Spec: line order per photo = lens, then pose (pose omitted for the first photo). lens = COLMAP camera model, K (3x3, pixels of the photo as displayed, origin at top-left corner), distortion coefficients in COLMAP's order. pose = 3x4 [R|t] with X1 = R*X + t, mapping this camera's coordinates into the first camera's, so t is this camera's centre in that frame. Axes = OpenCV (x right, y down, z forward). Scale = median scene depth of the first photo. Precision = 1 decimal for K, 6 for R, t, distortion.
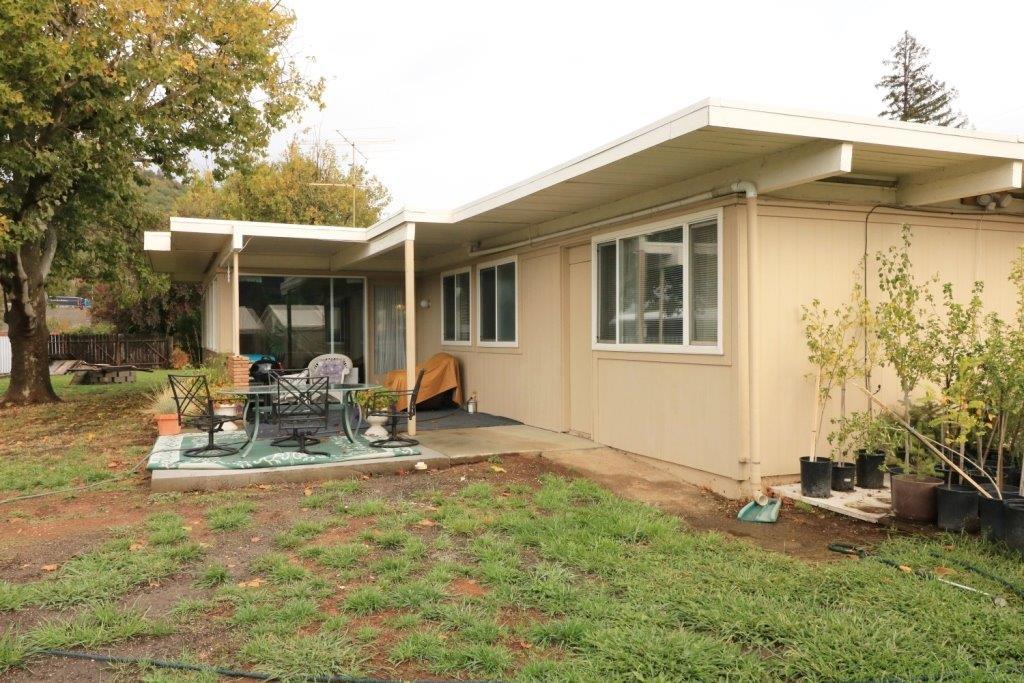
lens RADIAL K [[528.6, 0, 512.0], [0, 528.6, 341.5], [0, 0, 1]] dist [0.019908, 0.000058]
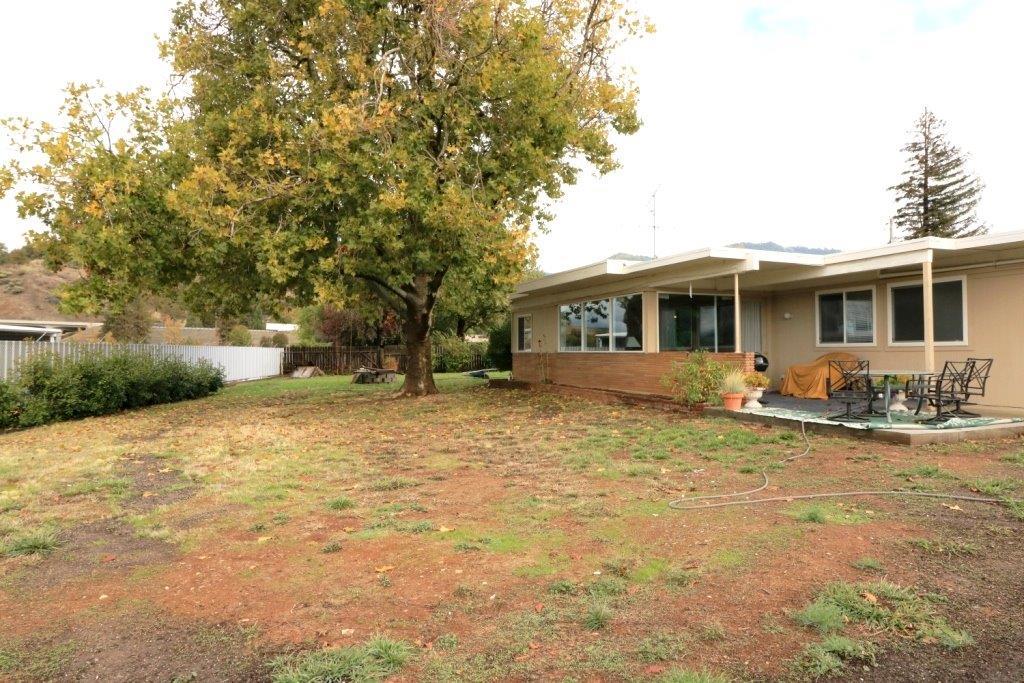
lens RADIAL K [[429.7, 0, 512.0], [0, 429.7, 341.5], [0, 0, 1]] dist [-0.000527, -0.000076]
pose [[0.999397, 0.000804, -0.034704, -0.202358], [-0.002091, 0.999310, -0.037074, 0.008008], [0.034651, 0.037124, 0.998710, -0.016460]]
